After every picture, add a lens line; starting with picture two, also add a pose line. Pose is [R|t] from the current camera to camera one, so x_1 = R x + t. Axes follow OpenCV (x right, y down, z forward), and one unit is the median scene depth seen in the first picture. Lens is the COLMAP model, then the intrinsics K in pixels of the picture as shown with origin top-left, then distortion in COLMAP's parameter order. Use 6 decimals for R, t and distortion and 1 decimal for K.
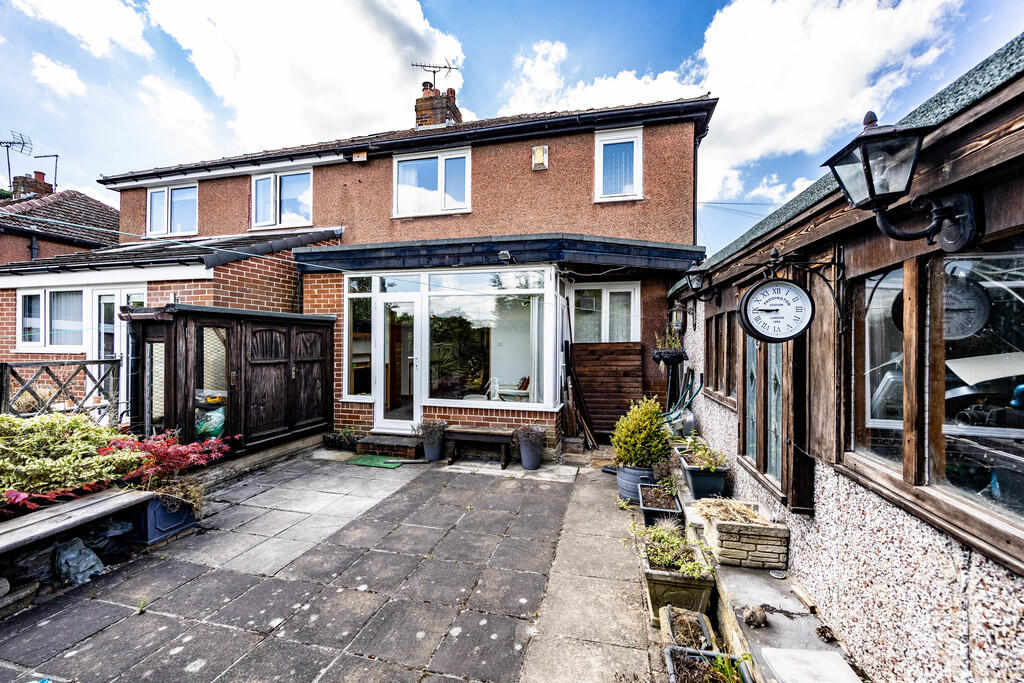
lens RADIAL K [[401.3, 0, 511.9], [0, 401.3, 342.3], [0, 0, 1]] dist [-0.014947, -0.000180]
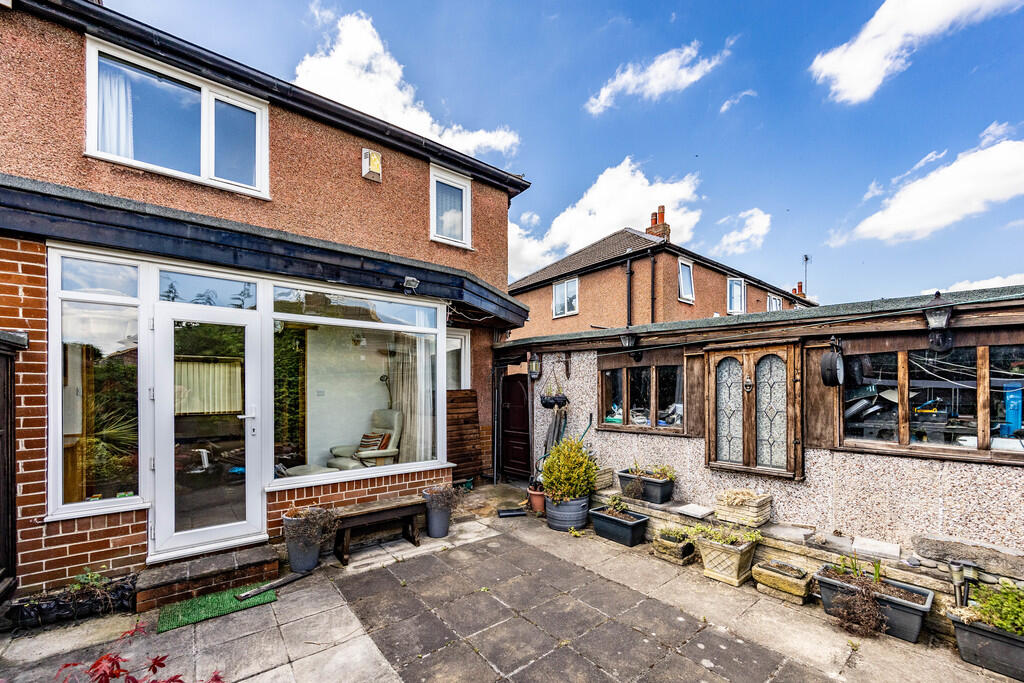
lens RADIAL K [[428.3, 0, 500.3], [0, 428.3, 390.6], [0, 0, 1]] dist [0.001475, -0.000830]
pose [[0.597636, -0.009212, 0.801714, -0.585972], [0.009574, 0.999945, 0.004353, -0.001116], [-0.801710, 0.005074, 0.597692, 0.325872]]
